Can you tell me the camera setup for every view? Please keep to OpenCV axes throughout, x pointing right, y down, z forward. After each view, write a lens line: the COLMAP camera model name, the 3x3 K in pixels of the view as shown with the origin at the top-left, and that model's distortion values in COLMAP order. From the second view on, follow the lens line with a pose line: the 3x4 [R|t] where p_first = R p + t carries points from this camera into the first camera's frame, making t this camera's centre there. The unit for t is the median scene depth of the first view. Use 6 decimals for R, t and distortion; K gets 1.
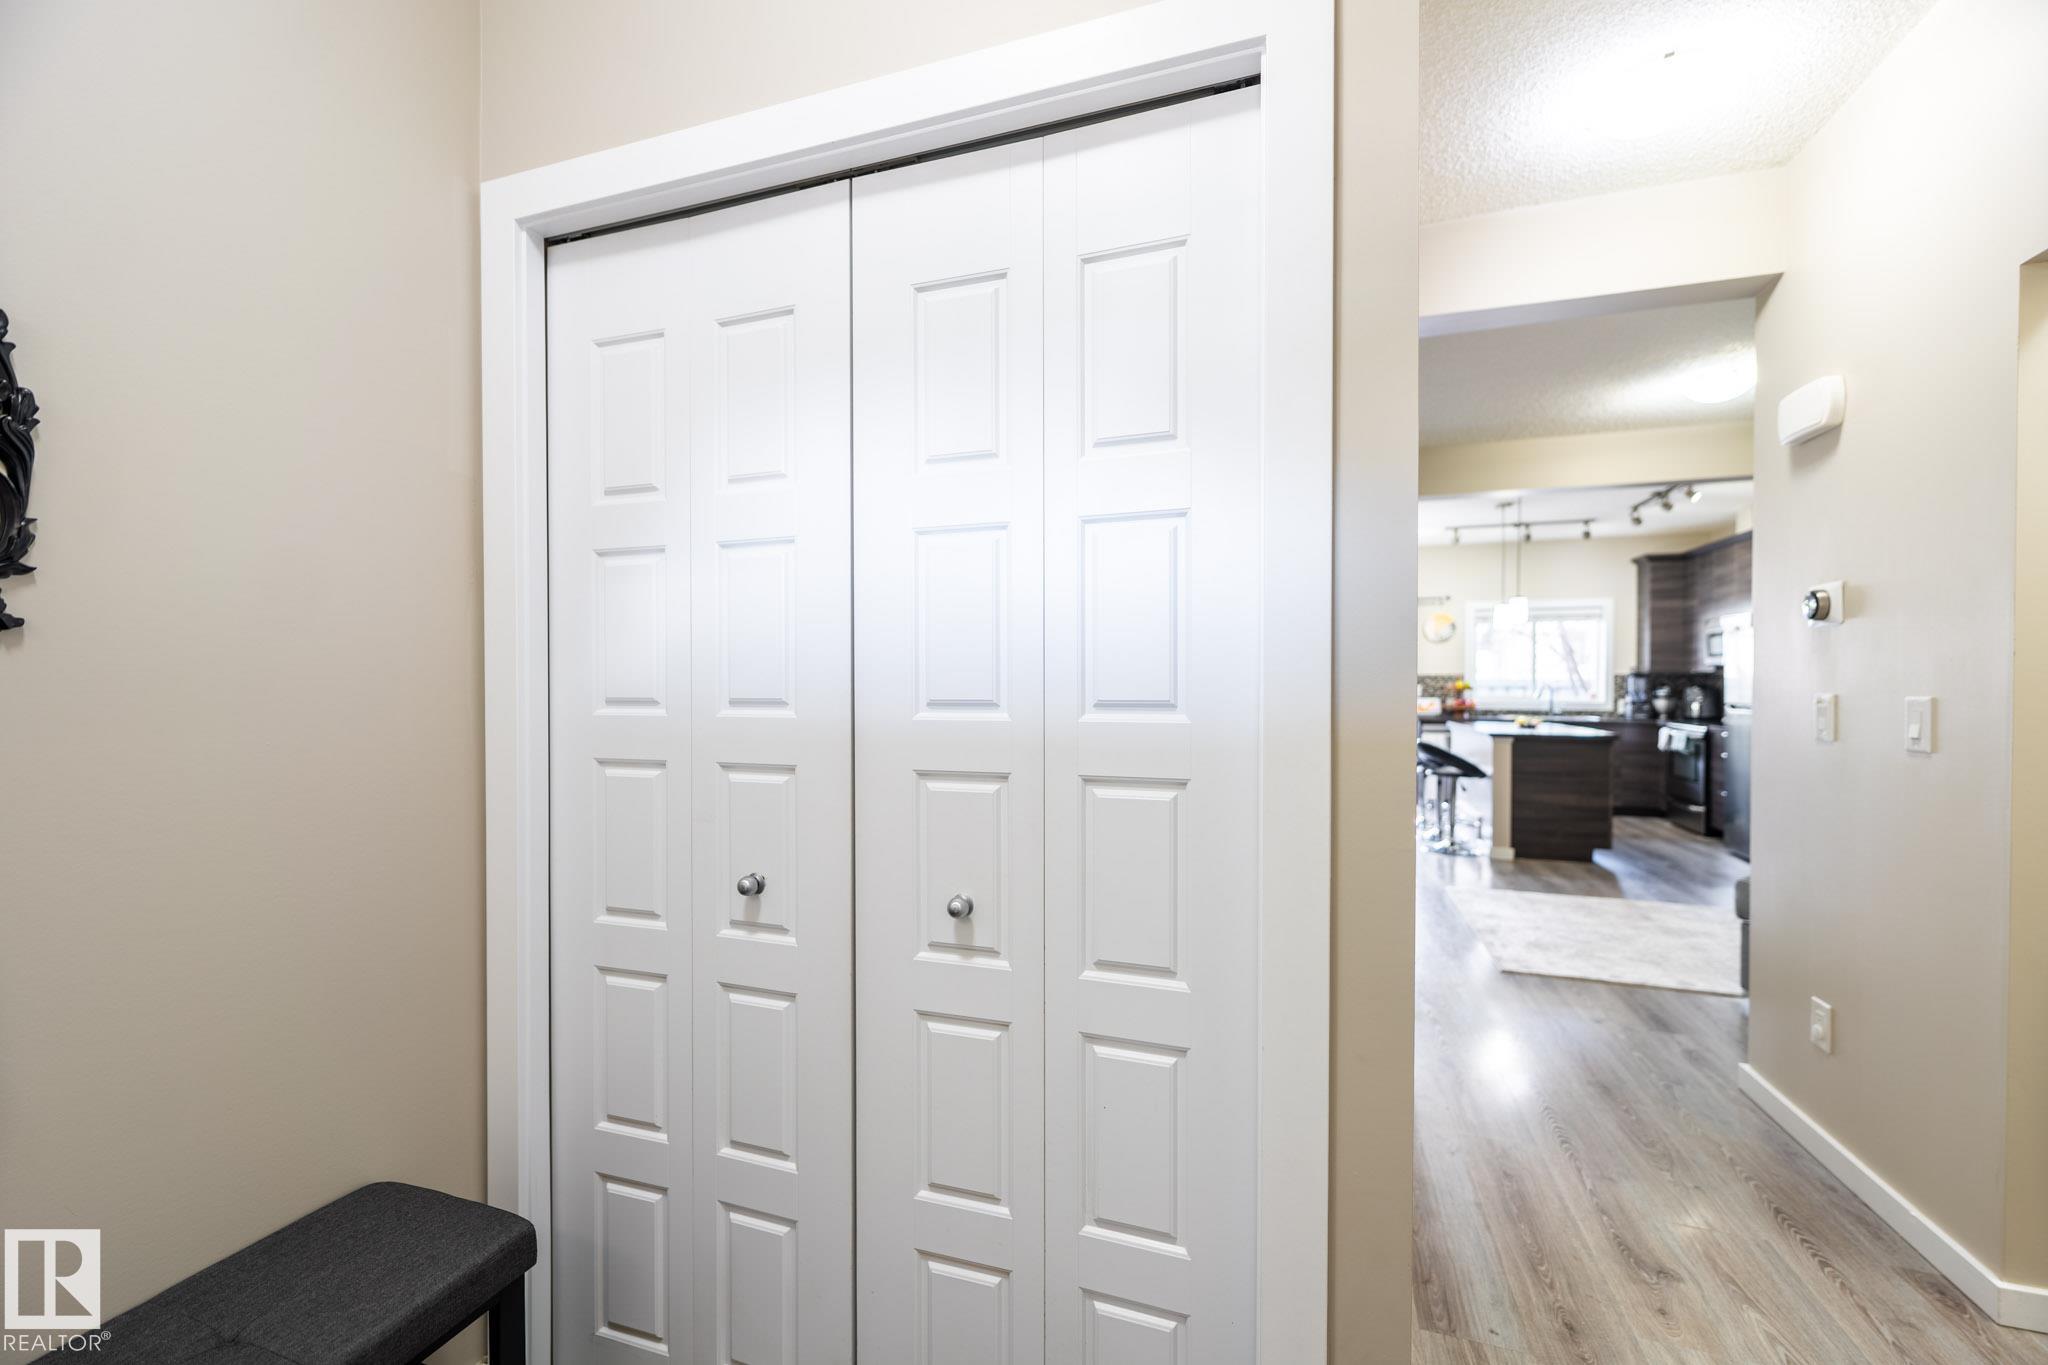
lens RADIAL K [[835.3, 0, 1015.7], [0, 835.3, 687.0], [0, 0, 1]] dist [-0.003880, -0.000652]
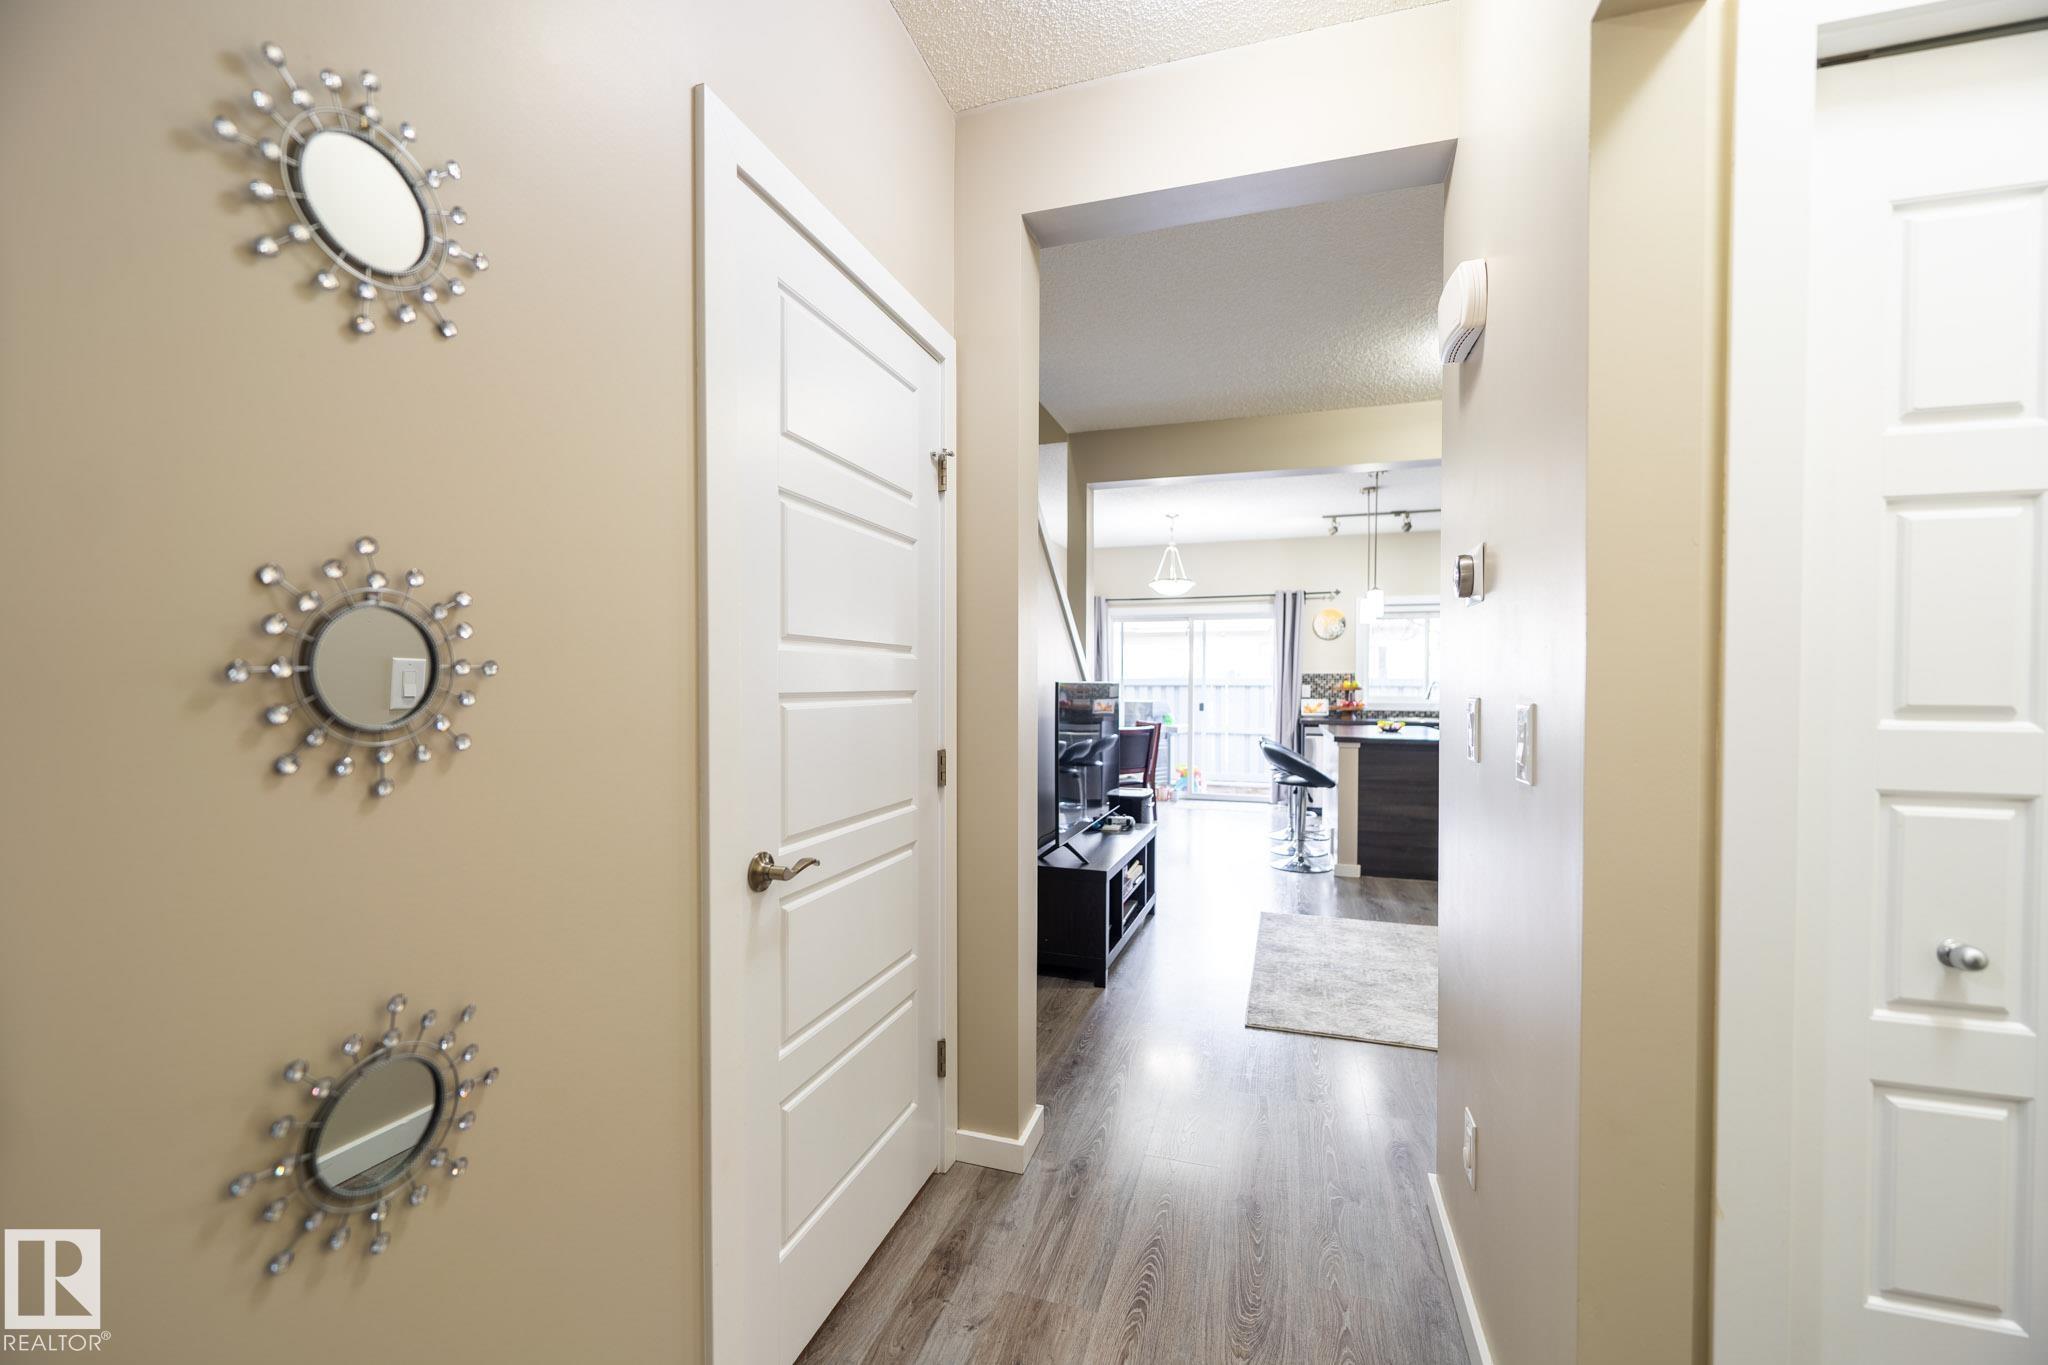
lens RADIAL K [[835.3, 0, 1025.5], [0, 835.3, 686.6], [0, 0, 1]] dist [-0.003880, -0.000652]
pose [[0.999592, 0.000832, 0.028547, 0.192482], [-0.000835, 1.000000, 0.000091, -0.000328], [-0.028547, -0.000115, 0.999592, 0.094993]]
